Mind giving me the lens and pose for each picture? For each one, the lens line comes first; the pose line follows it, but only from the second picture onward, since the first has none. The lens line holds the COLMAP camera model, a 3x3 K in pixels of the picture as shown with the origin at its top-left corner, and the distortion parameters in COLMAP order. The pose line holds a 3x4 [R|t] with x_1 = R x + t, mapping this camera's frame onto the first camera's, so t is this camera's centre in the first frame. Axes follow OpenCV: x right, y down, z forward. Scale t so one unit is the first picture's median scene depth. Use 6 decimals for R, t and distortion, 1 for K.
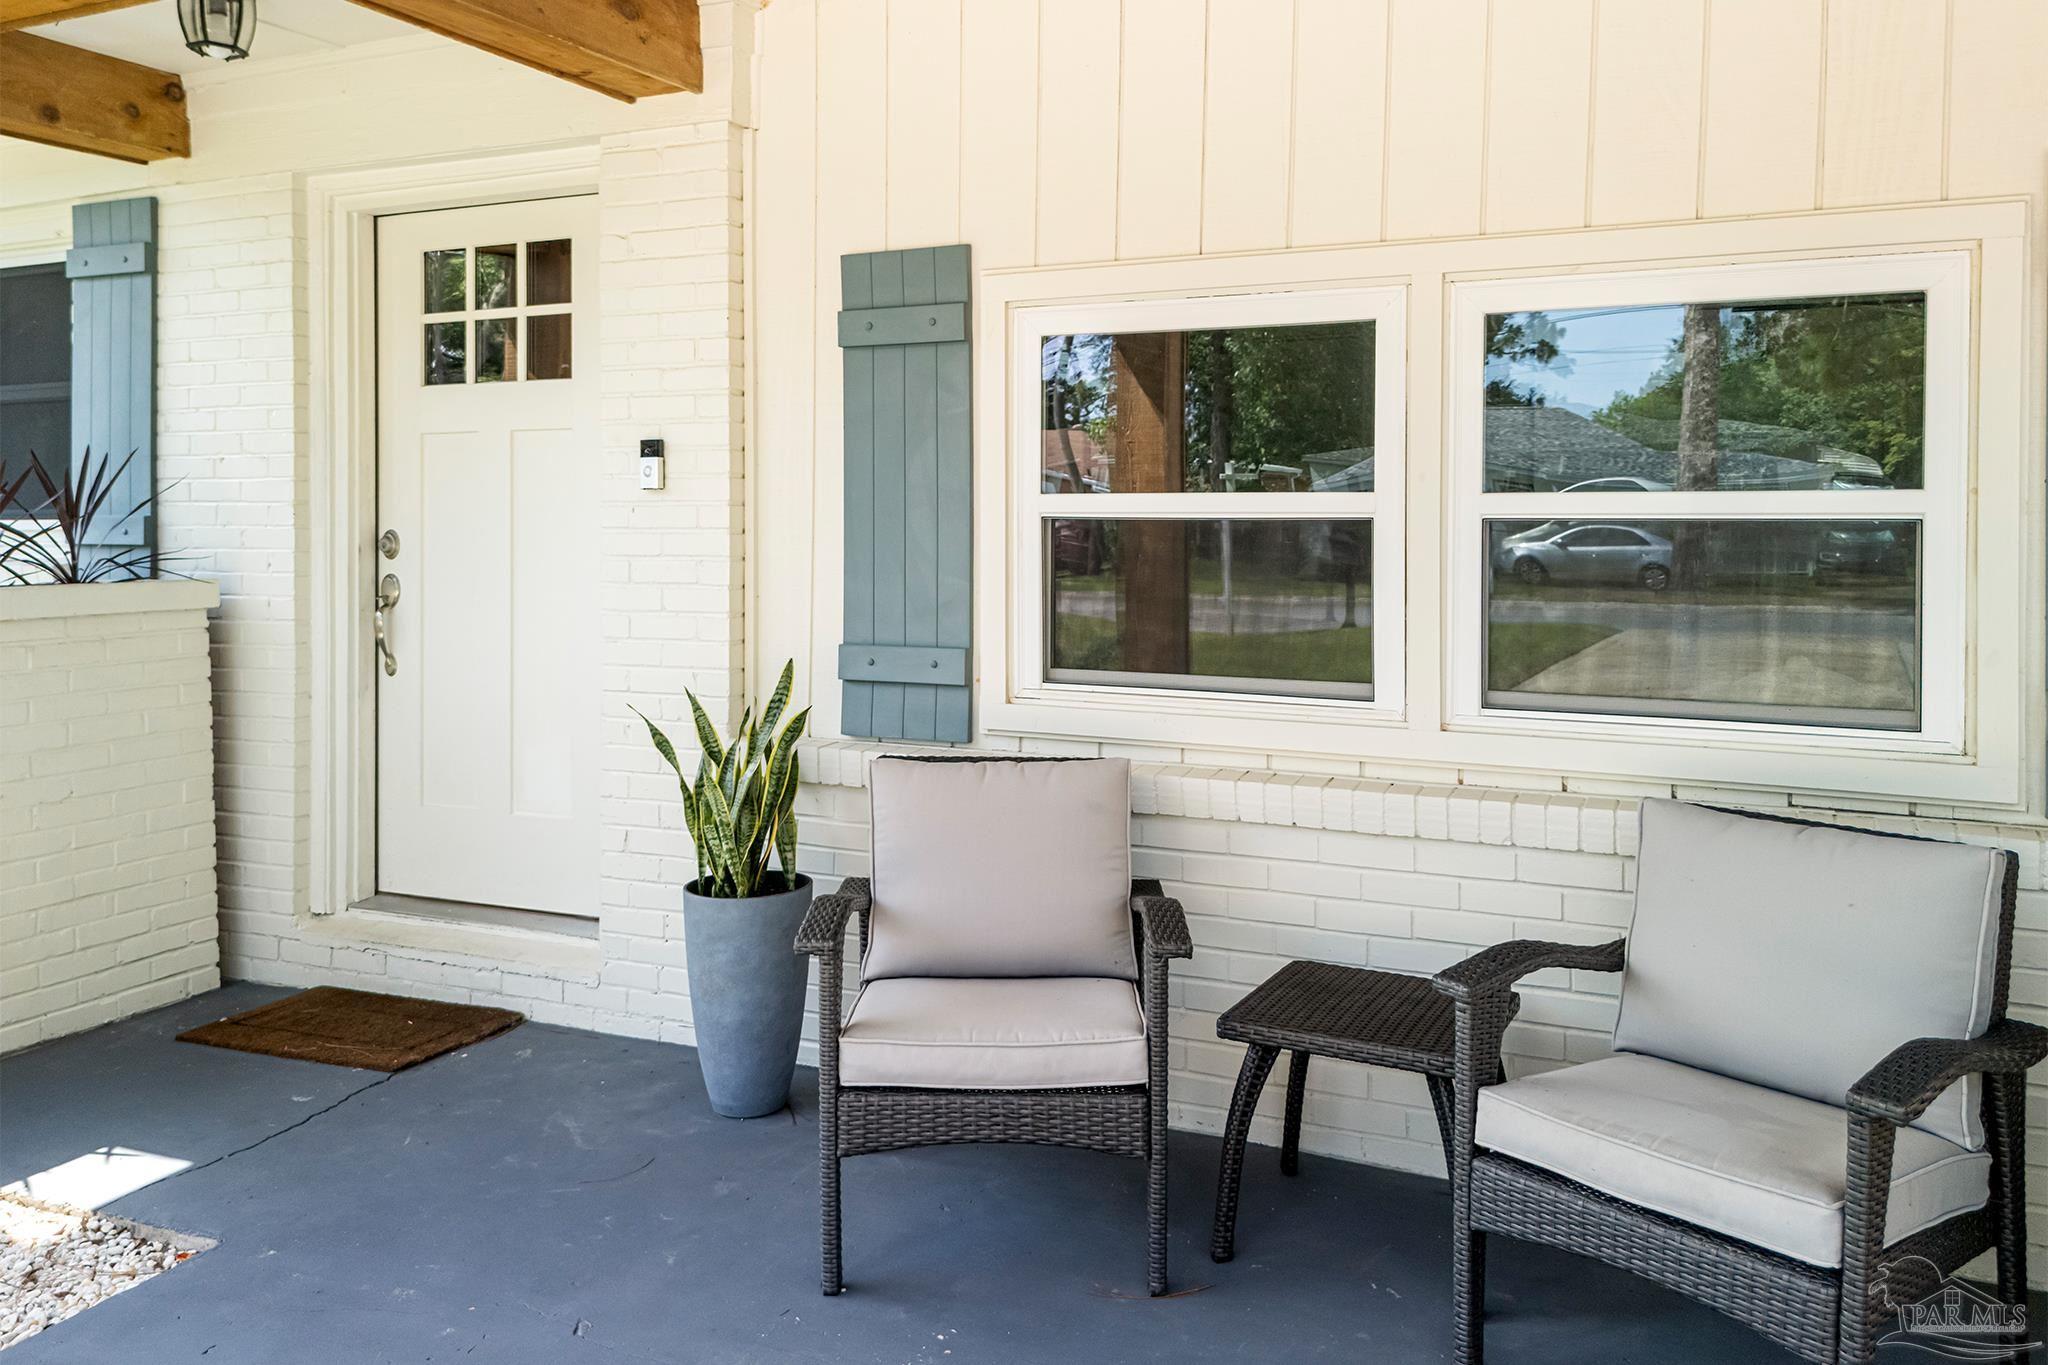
lens RADIAL K [[1570.5, 0, 1059.9], [0, 1570.5, 629.5], [0, 0, 1]] dist [0.000975, -0.009812]
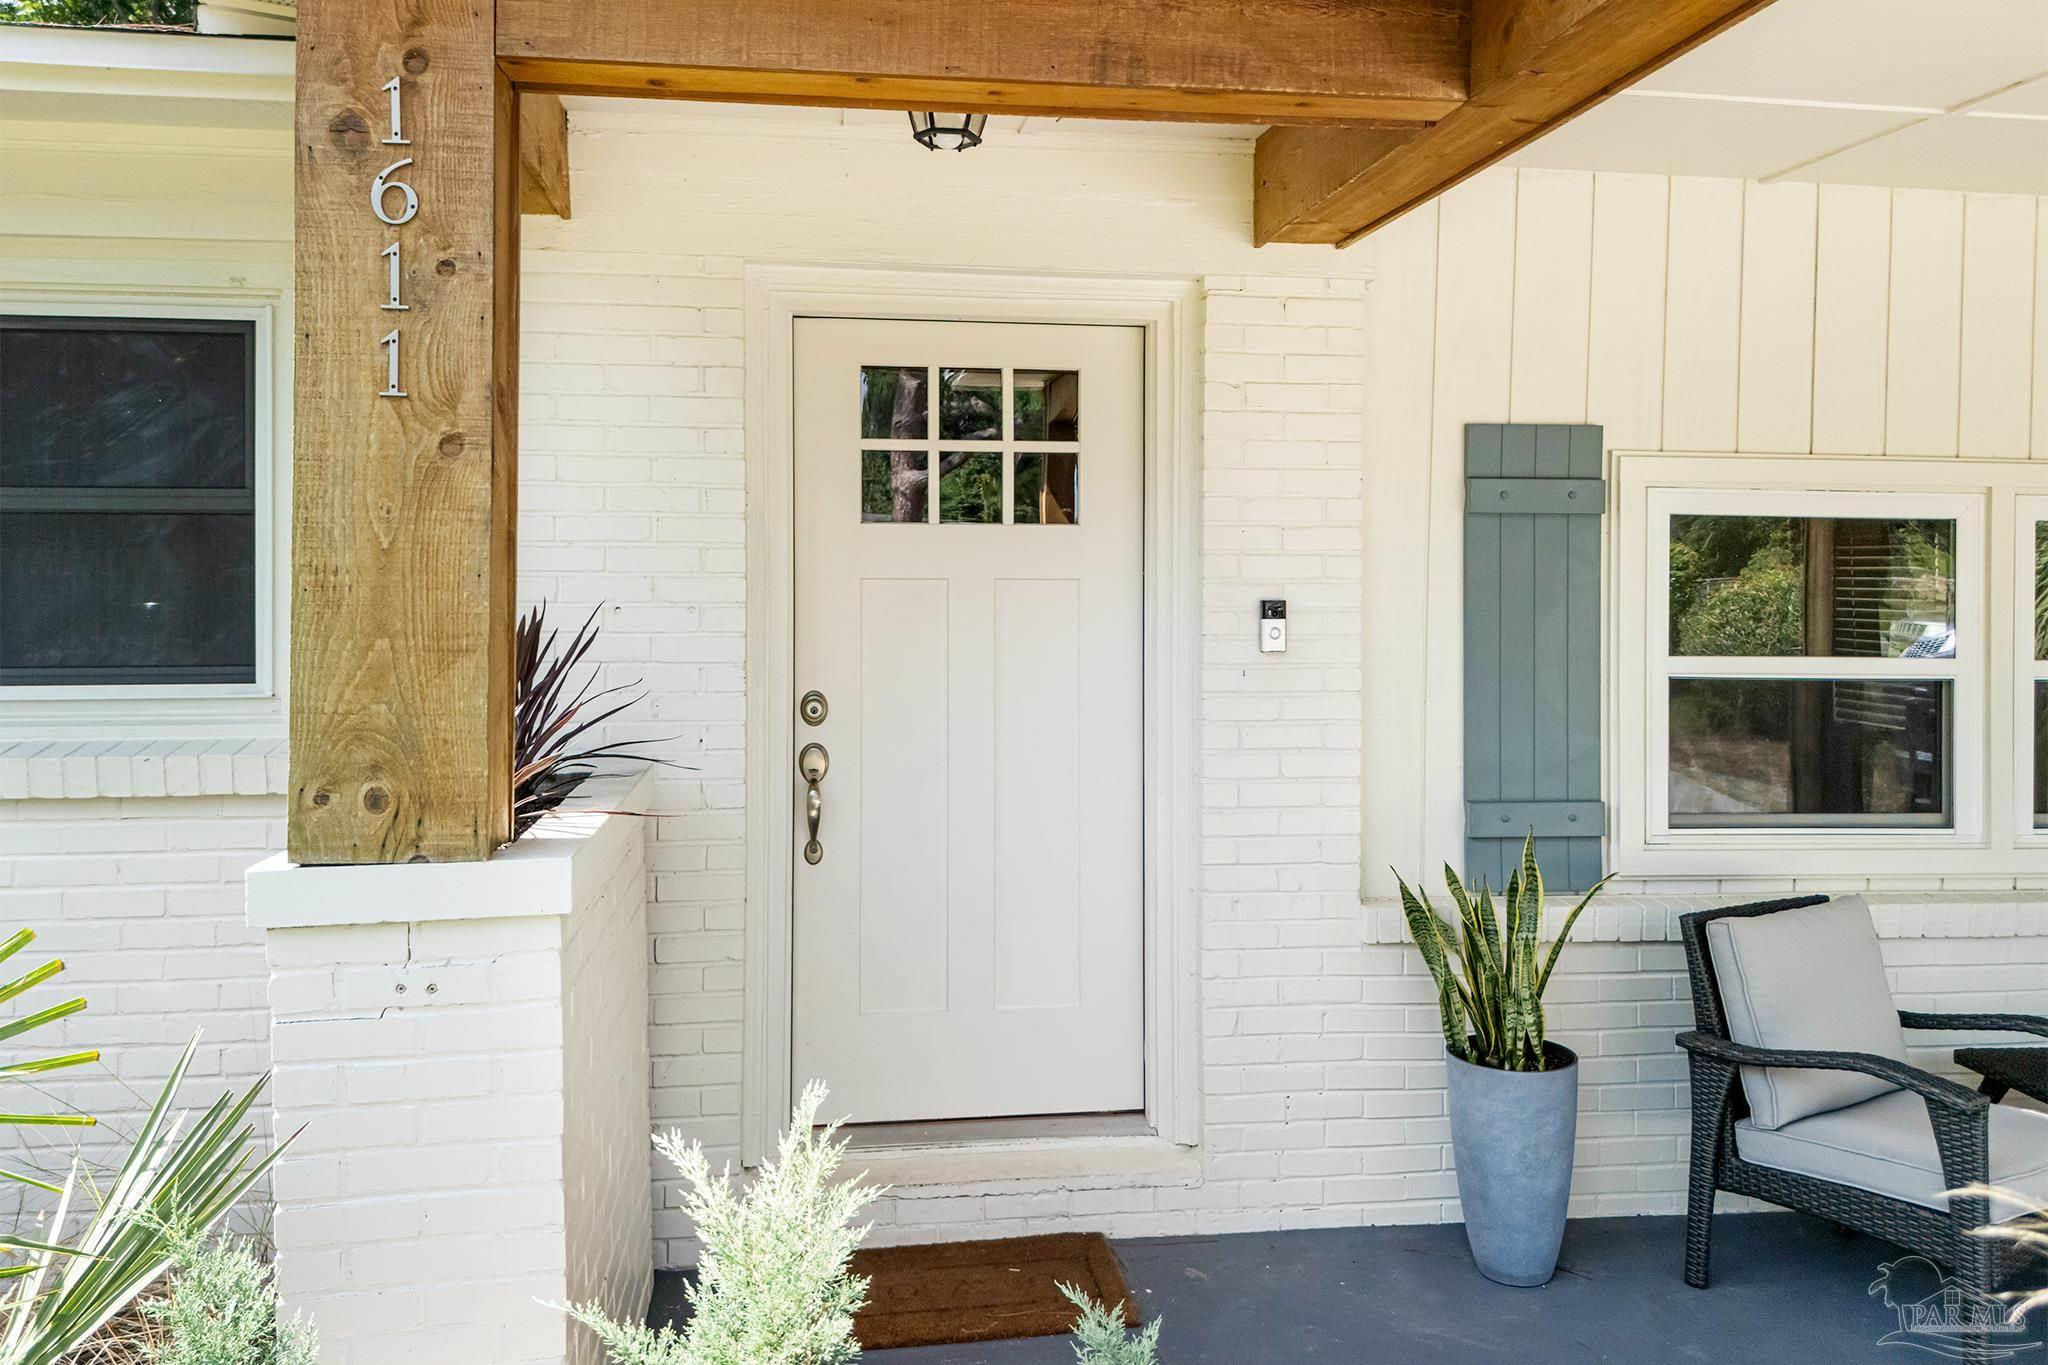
lens RADIAL K [[1527.7, 0, 1023.2], [0, 1527.7, 681.2], [0, 0, 1]] dist [0.014812, -0.006082]
pose [[0.864608, -0.023937, 0.501876, -0.898942], [0.030933, 0.999506, -0.005617, -0.074270], [-0.501494, 0.020381, 0.864921, 0.286169]]
